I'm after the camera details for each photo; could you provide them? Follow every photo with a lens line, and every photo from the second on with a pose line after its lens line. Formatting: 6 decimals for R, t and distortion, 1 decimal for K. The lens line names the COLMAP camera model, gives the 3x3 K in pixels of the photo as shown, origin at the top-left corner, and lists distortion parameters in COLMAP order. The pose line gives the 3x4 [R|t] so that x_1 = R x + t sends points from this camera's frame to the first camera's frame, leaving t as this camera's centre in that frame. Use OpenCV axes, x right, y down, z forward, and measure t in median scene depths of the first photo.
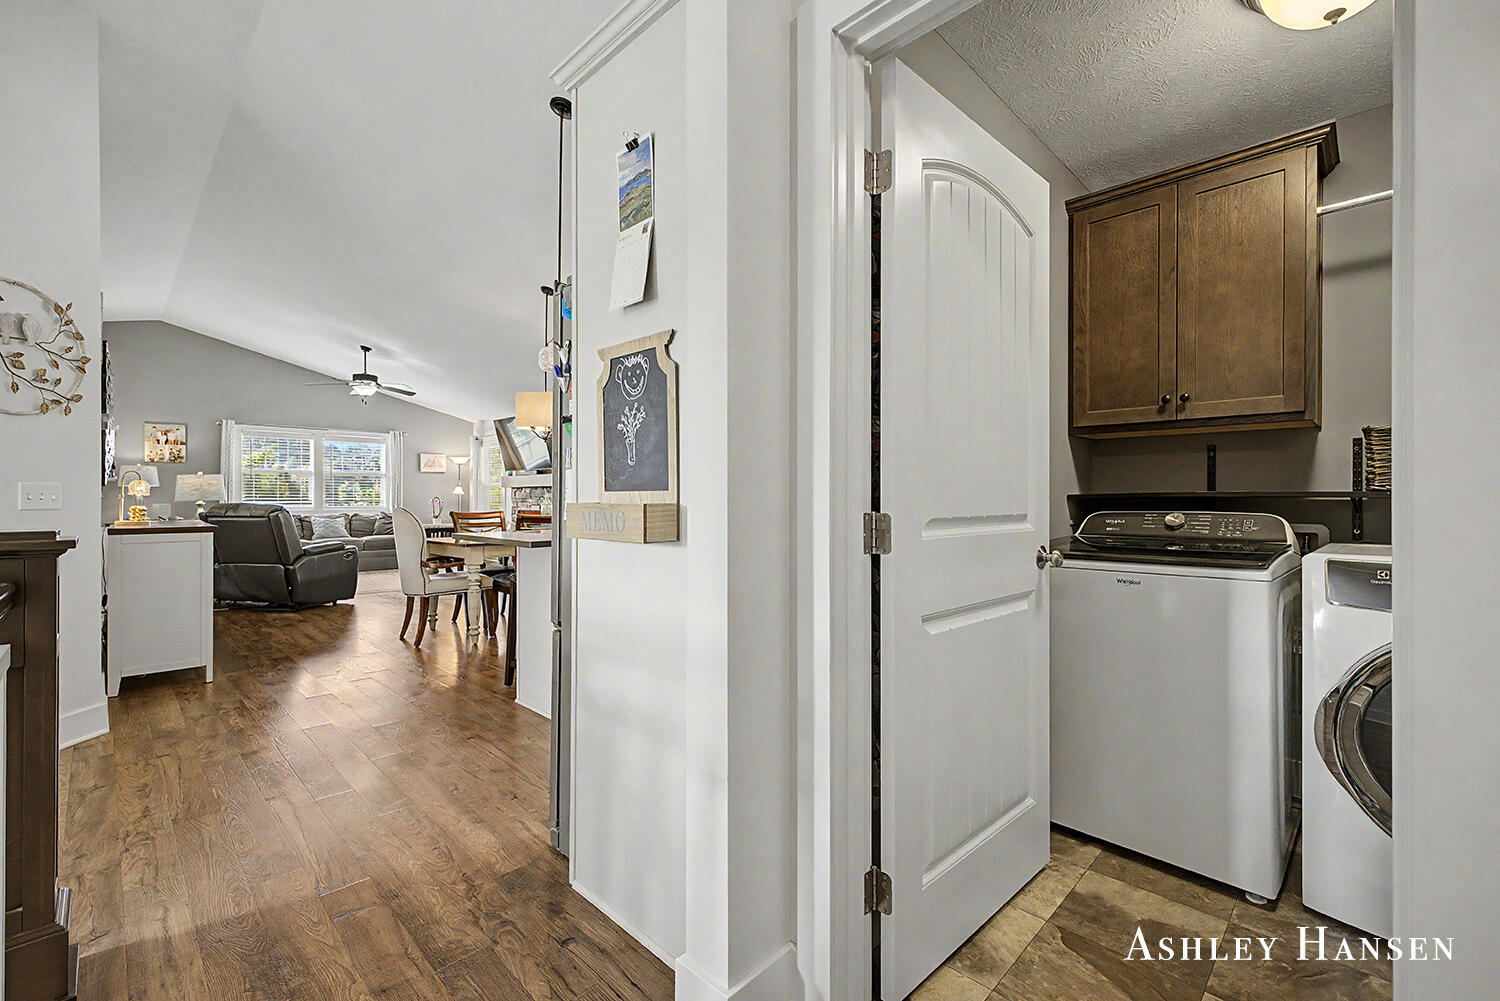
lens RADIAL K [[649.8, 0, 750.0], [0, 649.8, 500.5], [0, 0, 1]] dist [0.002494, 0.000270]
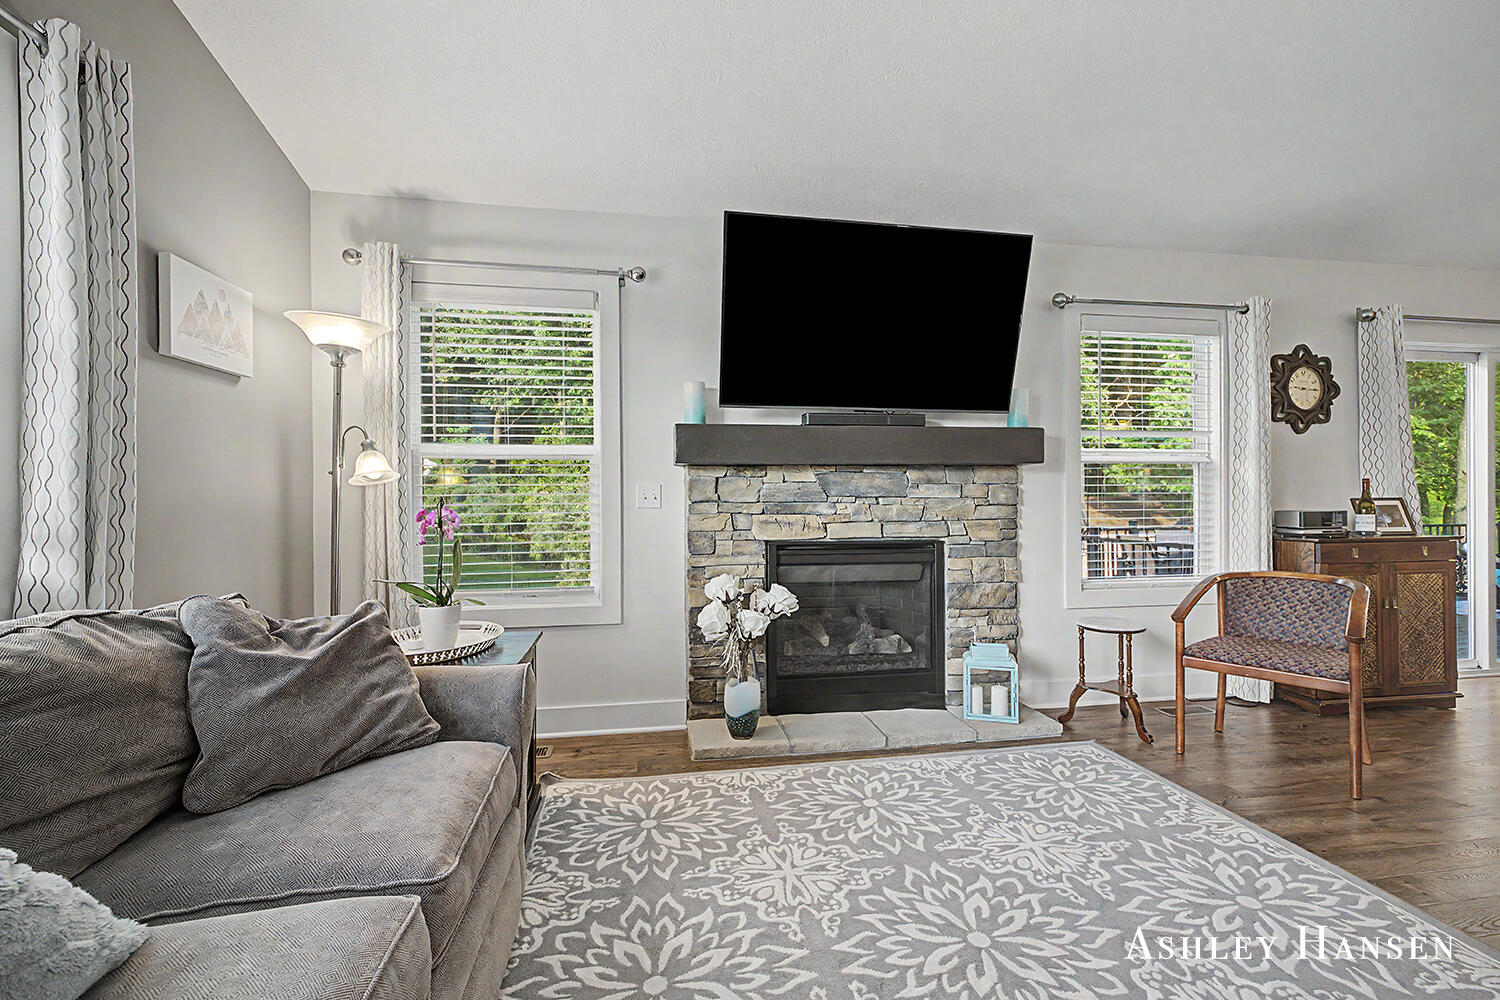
lens RADIAL K [[649.8, 0, 750.0], [0, 649.8, 500.0], [0, 0, 1]] dist [0.002494, 0.000270]
pose [[0.570112, -0.004638, 0.821554, -0.642928], [0.008520, 0.999964, -0.000267, -0.004375], [-0.821523, 0.007152, 0.570131, 0.883905]]
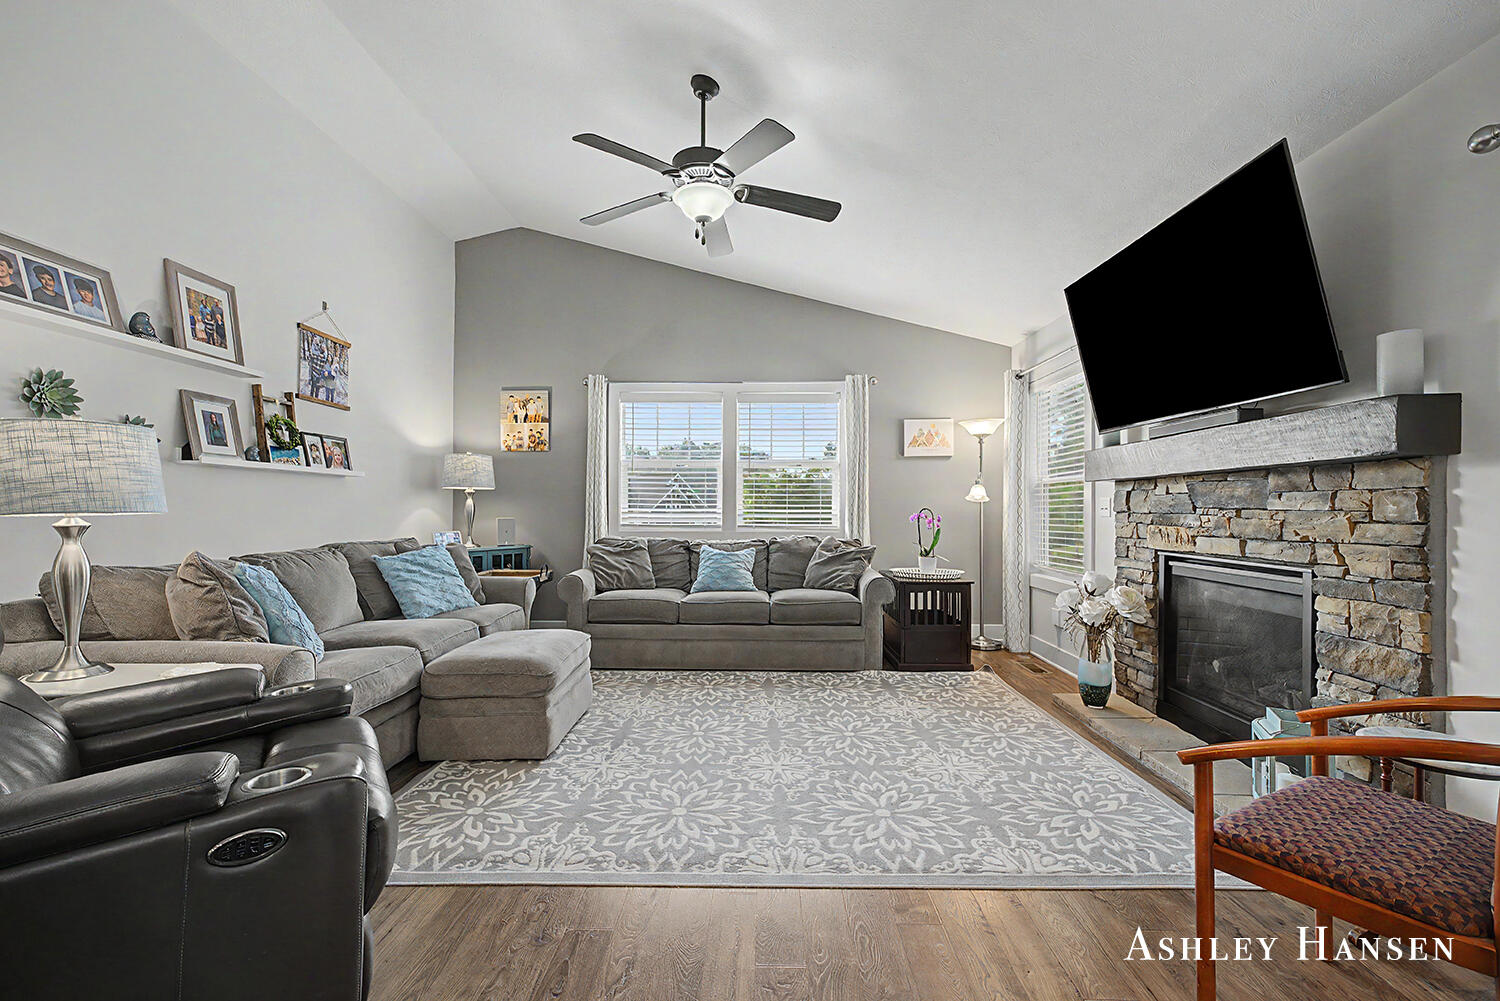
lens RADIAL K [[627.8, 0, 750.0], [0, 627.8, 500.5], [0, 0, 1]] dist [-0.001400, 0.000102]
pose [[0.700470, -0.005451, -0.713661, -0.289248], [-0.009312, 0.999816, -0.016776, -0.002563], [0.713621, 0.018397, 0.700291, 0.677381]]
